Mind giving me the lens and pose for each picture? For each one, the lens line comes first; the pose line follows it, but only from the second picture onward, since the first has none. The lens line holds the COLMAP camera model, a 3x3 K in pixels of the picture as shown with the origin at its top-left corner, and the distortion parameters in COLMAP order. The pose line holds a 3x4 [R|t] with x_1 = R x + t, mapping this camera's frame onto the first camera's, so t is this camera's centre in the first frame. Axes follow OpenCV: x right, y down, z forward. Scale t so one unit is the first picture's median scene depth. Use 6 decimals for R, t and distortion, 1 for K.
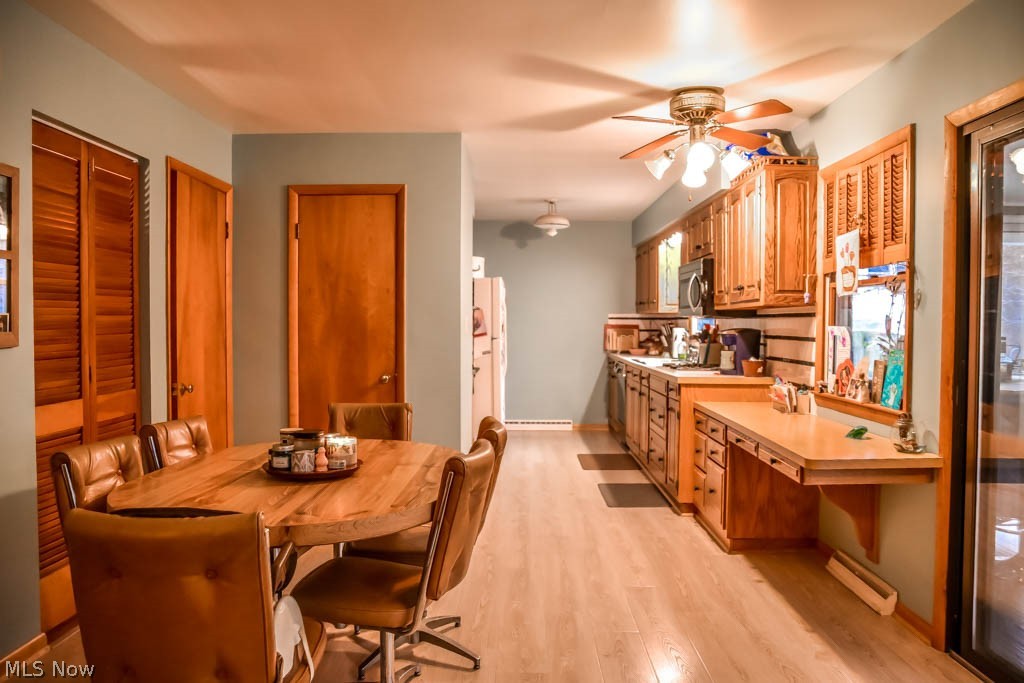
lens RADIAL K [[831.1, 0, 512.0], [0, 831.1, 341.5], [0, 0, 1]] dist [-0.001802, 0.002353]
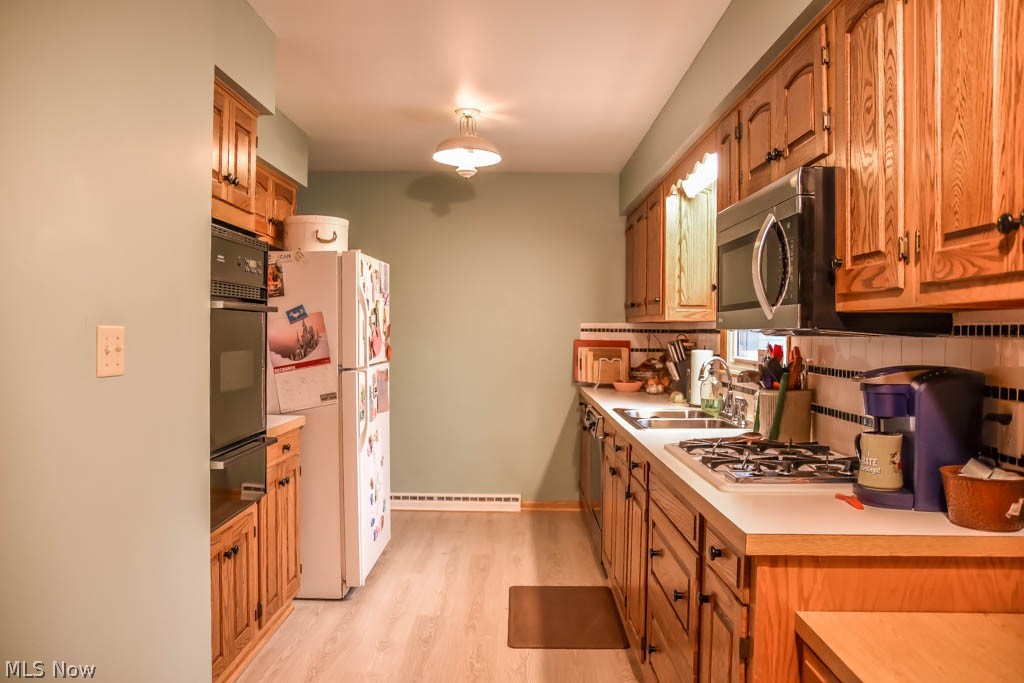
lens RADIAL K [[832.2, 0, 512.0], [0, 832.2, 341.5], [0, 0, 1]] dist [-0.000817, -0.000678]
pose [[0.999963, 0.006808, 0.005187, 0.078521], [-0.006751, 0.999917, -0.010933, -0.015563], [-0.005261, 0.010898, 0.999927, 0.485613]]
